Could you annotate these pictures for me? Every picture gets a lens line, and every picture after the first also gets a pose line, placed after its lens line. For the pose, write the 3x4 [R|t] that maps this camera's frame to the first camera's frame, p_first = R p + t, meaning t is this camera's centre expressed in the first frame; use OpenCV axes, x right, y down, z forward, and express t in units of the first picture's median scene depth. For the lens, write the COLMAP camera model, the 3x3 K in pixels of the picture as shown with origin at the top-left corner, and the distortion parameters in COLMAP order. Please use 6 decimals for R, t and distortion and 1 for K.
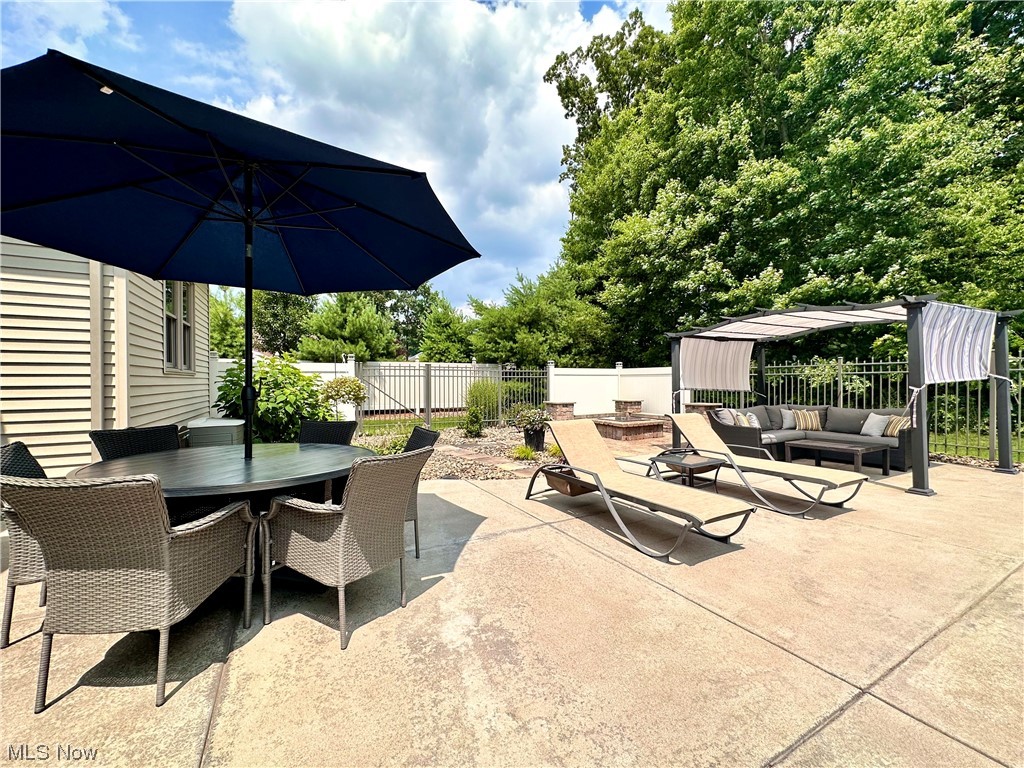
lens RADIAL K [[414.1, 0, 512.0], [0, 414.1, 384.0], [0, 0, 1]] dist [0.001355, -0.000255]
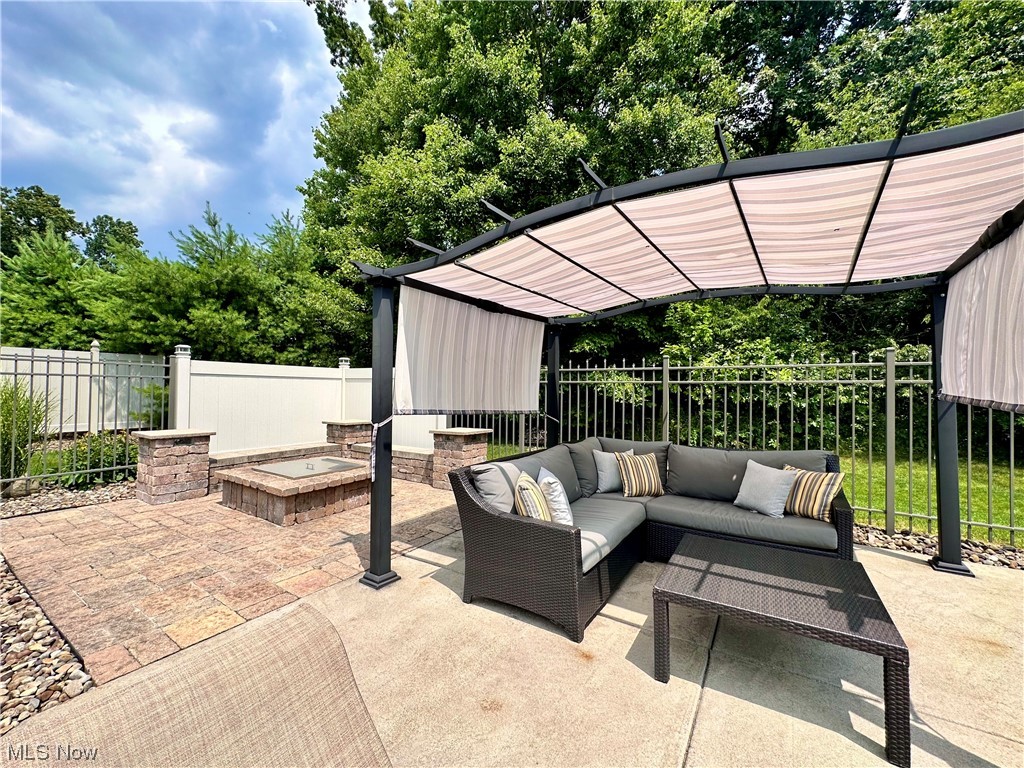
lens RADIAL K [[414.1, 0, 512.0], [0, 414.1, 384.0], [0, 0, 1]] dist [0.001355, -0.000255]
pose [[0.877782, 0.022868, 0.478514, 0.165103], [-0.014015, 0.999658, -0.022064, -0.003834], [-0.478855, 0.012661, 0.877803, 0.313272]]
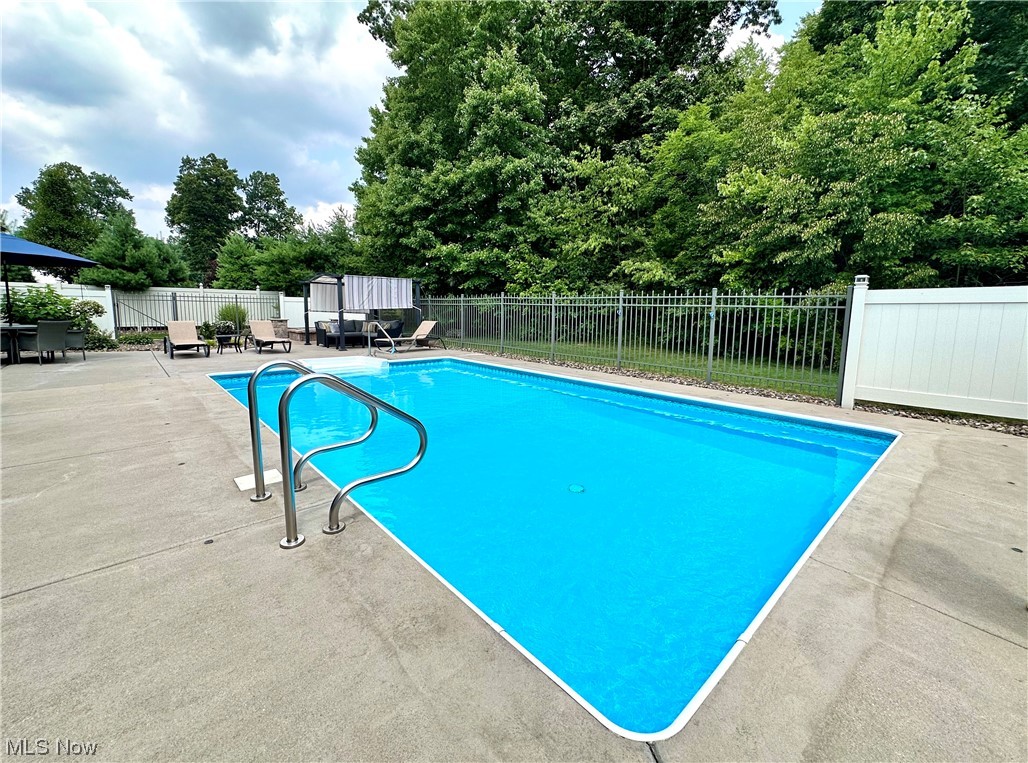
lens RADIAL K [[430.3, 0, 543.0], [0, 430.3, 366.2], [0, 0, 1]] dist [0.000223, -0.000077]
pose [[0.960756, -0.018399, 0.276784, 0.478815], [-0.017628, 0.991732, 0.127111, -0.002885], [-0.276834, -0.127002, 0.952488, -0.682509]]
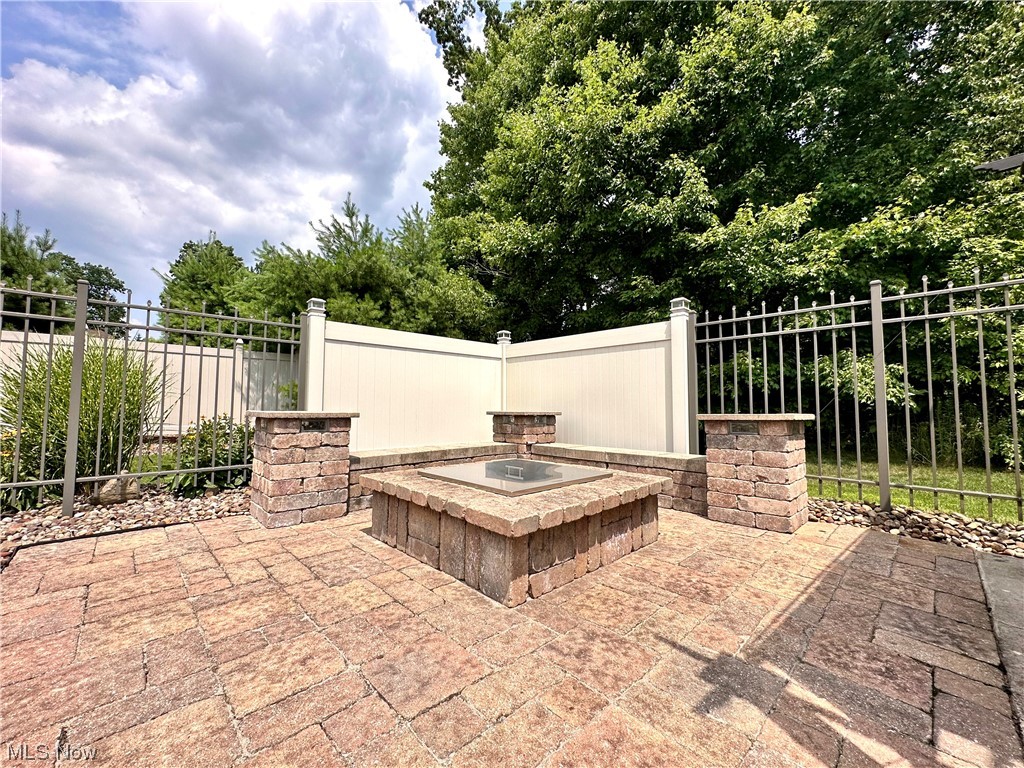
lens RADIAL K [[410.9, 0, 512.0], [0, 410.9, 384.0], [0, 0, 1]] dist [0.000895, -0.000080]
pose [[0.965138, 0.023576, 0.260678, 0.135002], [-0.007226, 0.997956, -0.063503, 0.030229], [-0.261643, 0.059405, 0.963335, 0.507811]]
